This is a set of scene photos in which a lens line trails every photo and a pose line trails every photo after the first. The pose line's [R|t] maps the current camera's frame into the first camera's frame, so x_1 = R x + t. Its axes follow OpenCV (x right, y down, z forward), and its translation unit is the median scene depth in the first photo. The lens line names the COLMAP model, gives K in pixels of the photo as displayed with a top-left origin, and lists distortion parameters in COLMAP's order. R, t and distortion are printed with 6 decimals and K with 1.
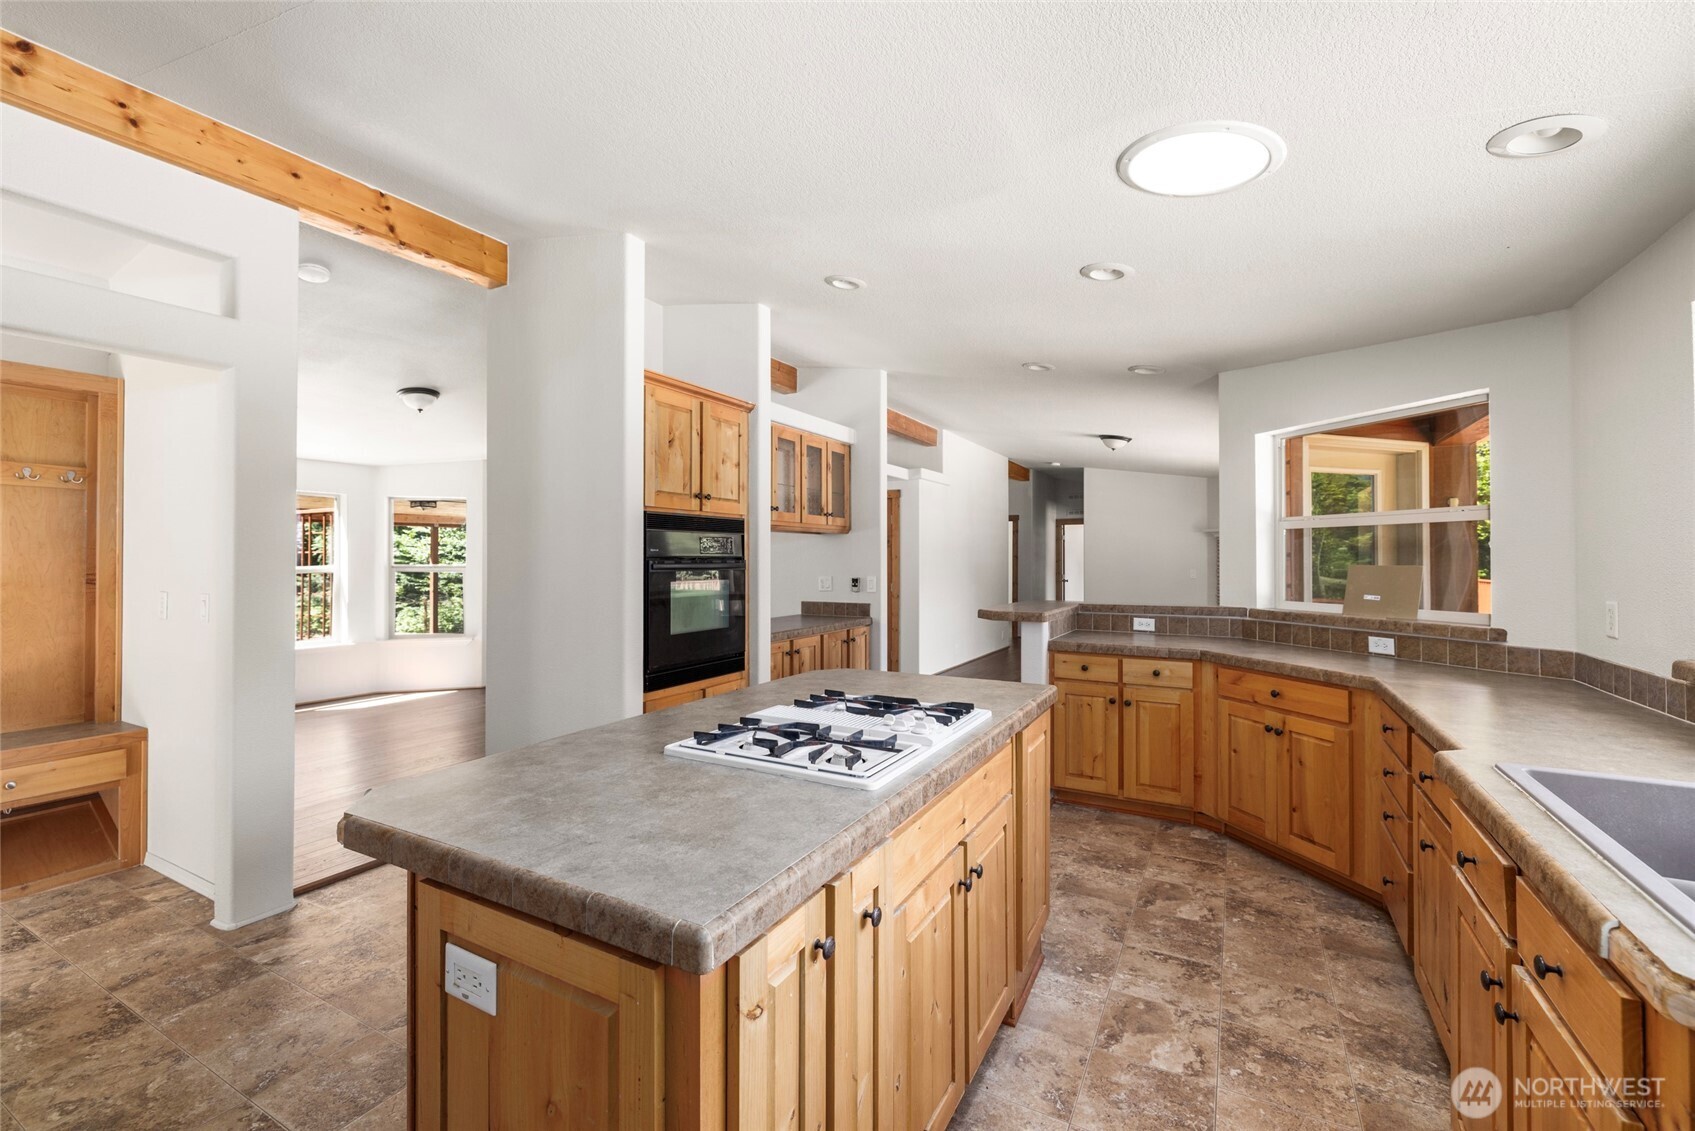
lens RADIAL K [[724.9, 0, 842.9], [0, 724.9, 554.4], [0, 0, 1]] dist [-0.001875, -0.000142]
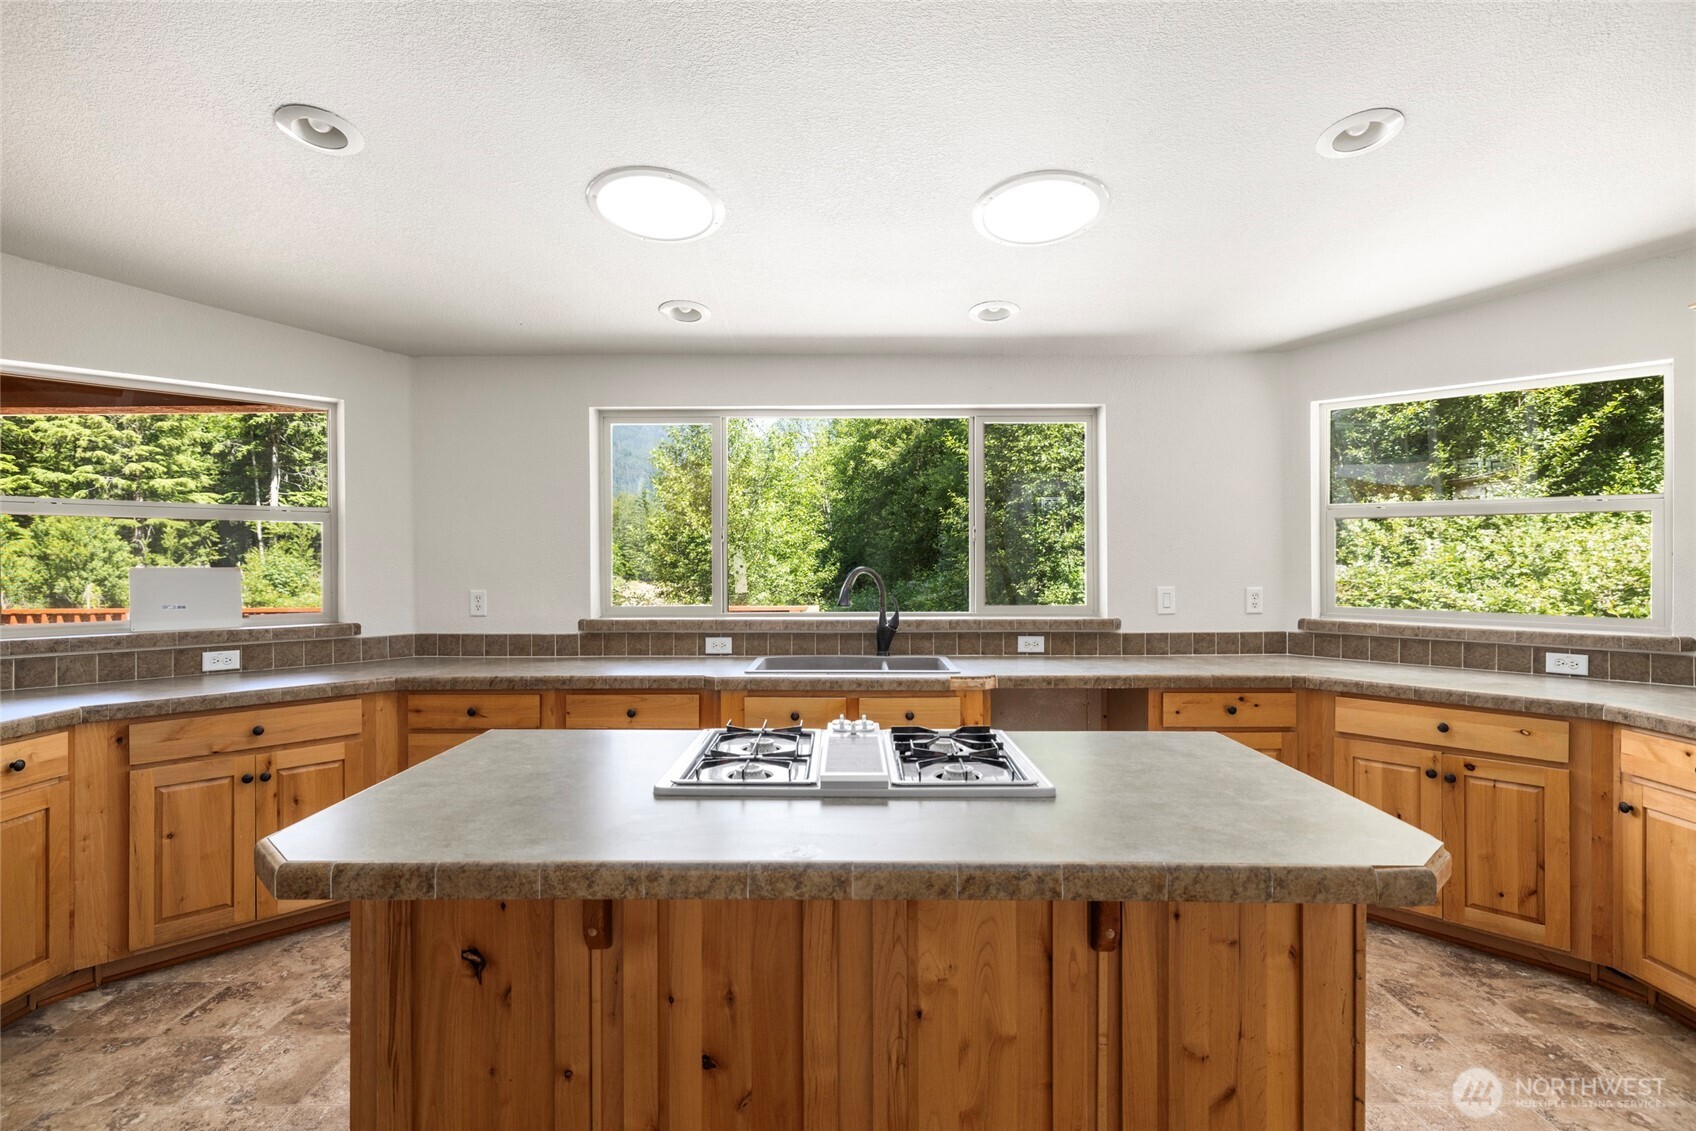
lens RADIAL K [[827.9, 0, 843.0], [0, 827.9, 556.2], [0, 0, 1]] dist [-0.004842, 0.000084]
pose [[-0.492051, 0.004609, 0.870554, -0.491917], [-0.002097, 0.999977, -0.006480, 0.007075], [-0.870564, -0.005014, -0.492030, 0.872506]]
